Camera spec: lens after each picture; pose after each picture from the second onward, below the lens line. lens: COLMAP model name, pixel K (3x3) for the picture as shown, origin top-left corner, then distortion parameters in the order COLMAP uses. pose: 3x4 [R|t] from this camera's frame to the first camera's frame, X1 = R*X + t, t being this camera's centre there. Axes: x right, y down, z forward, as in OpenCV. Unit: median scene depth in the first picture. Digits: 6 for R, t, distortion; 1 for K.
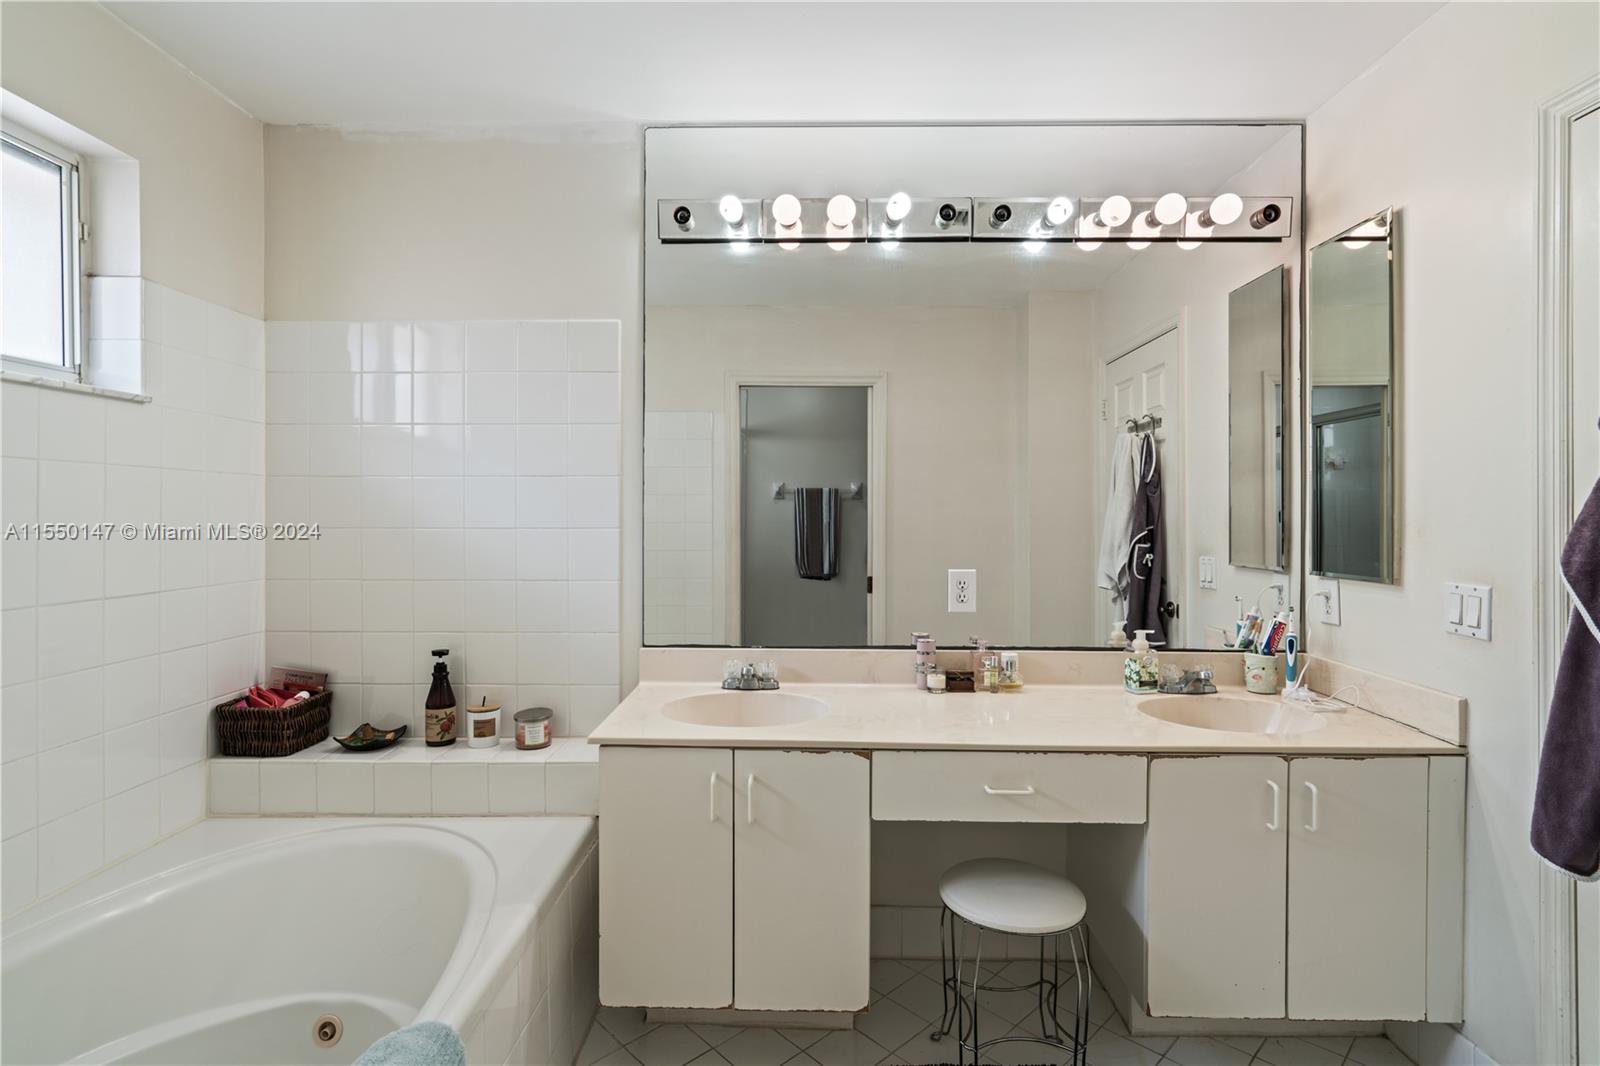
lens RADIAL K [[791.8, 0, 800.4], [0, 791.8, 520.6], [0, 0, 1]] dist [0.003288, 0.000633]
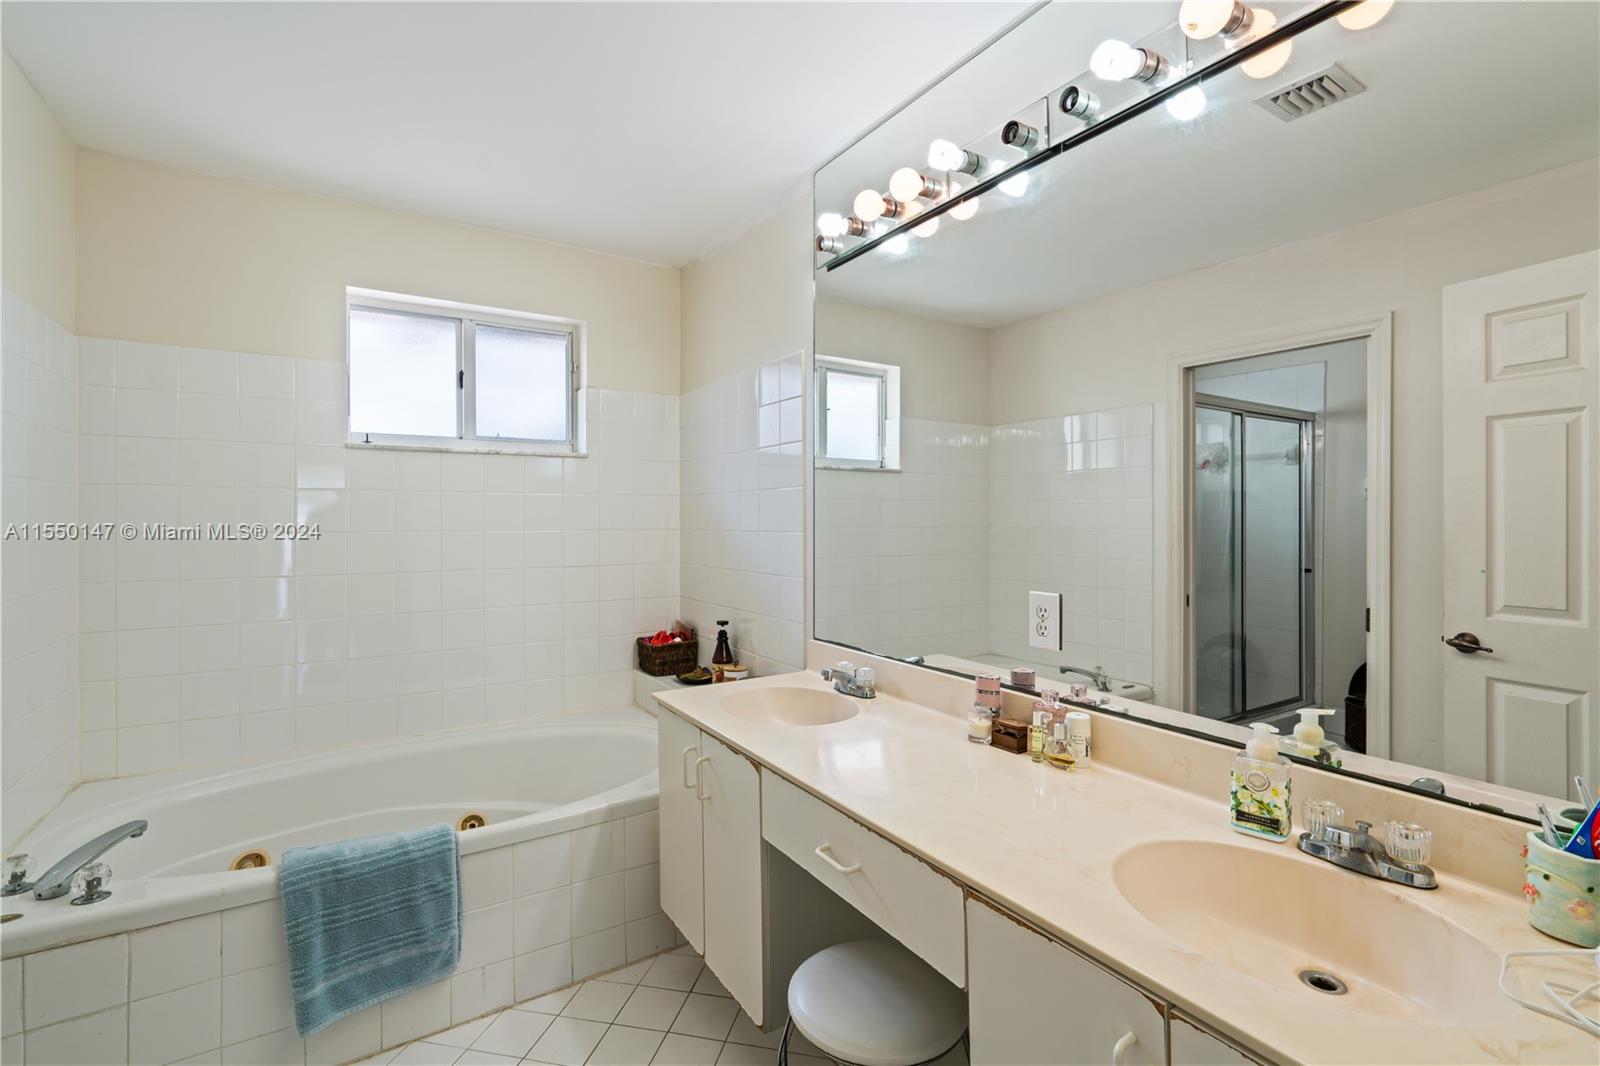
lens RADIAL K [[729.2, 0, 801.8], [0, 729.2, 528.9], [0, 0, 1]] dist [-0.002773, 0.001949]
pose [[0.549458, 0.007222, -0.835490, 0.679195], [-0.005169, 0.999973, 0.005245, -0.000593], [0.835505, 0.001437, 0.549481, 0.441694]]
